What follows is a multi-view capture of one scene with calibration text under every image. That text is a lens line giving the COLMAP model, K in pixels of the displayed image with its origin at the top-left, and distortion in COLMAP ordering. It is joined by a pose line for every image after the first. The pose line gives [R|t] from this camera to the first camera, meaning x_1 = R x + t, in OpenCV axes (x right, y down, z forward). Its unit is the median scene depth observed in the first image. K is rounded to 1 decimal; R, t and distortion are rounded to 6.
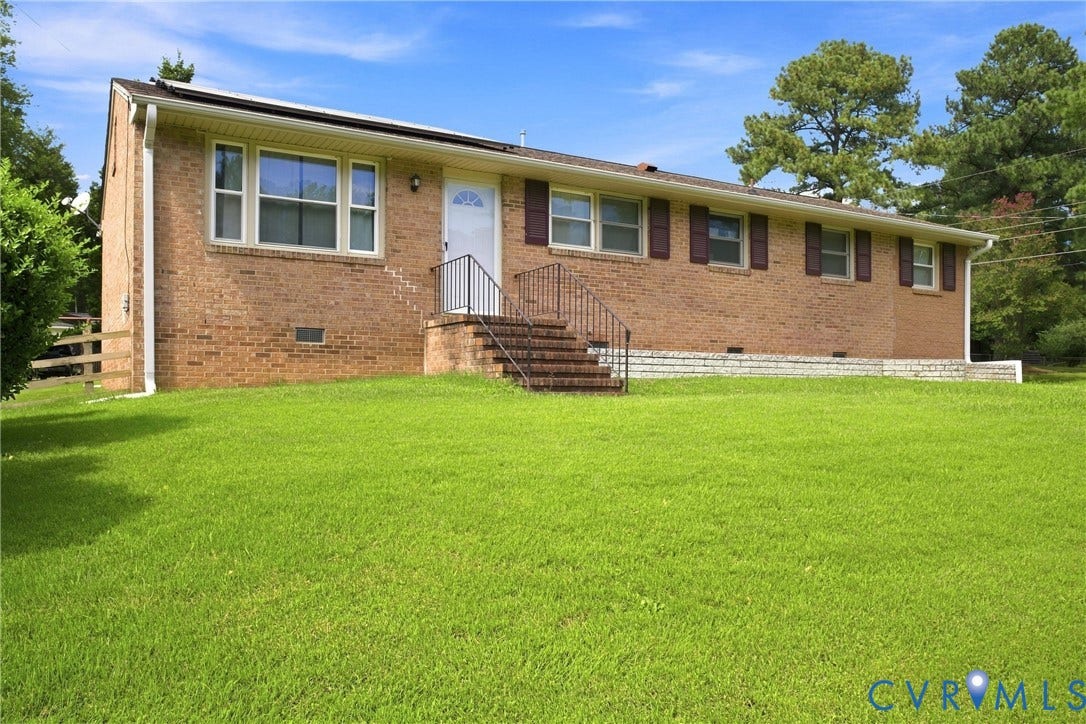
lens RADIAL K [[844.0, 0, 540.0], [0, 844.0, 401.8], [0, 0, 1]] dist [-0.013085, 0.001435]
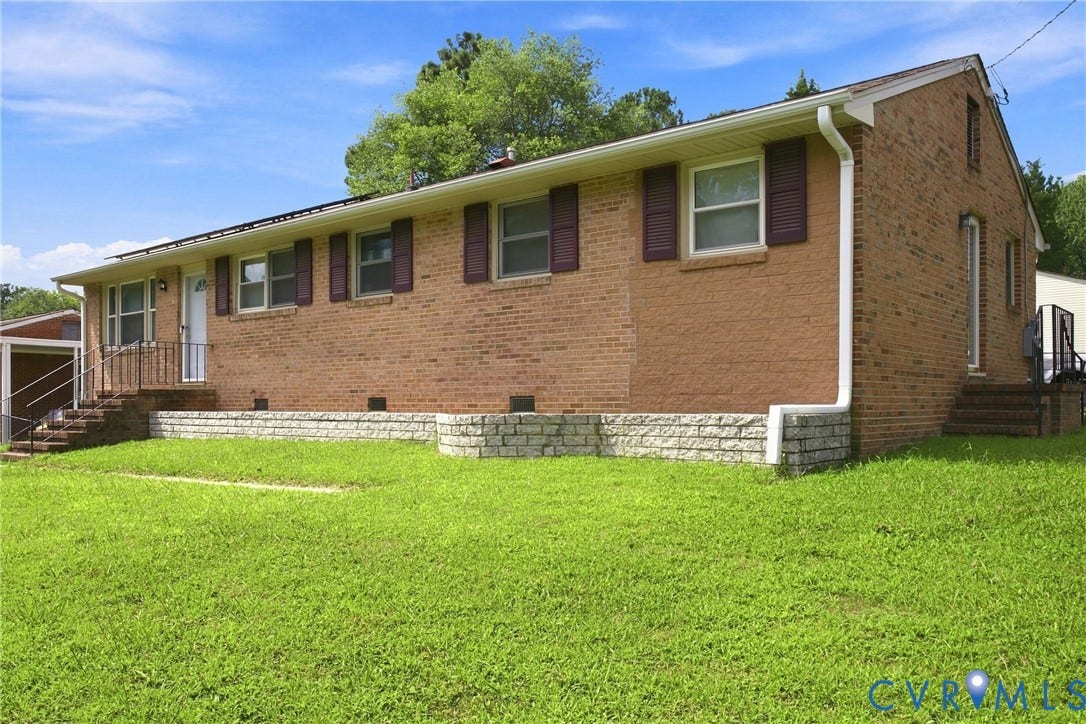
lens RADIAL K [[844.0, 0, 540.0], [0, 844.0, 401.8], [0, 0, 1]] dist [-0.013085, 0.001435]
pose [[0.352864, -0.005953, -0.935656, 1.124722], [0.001380, 0.999982, -0.005842, -0.060943], [0.935674, 0.000770, 0.352866, 0.946598]]
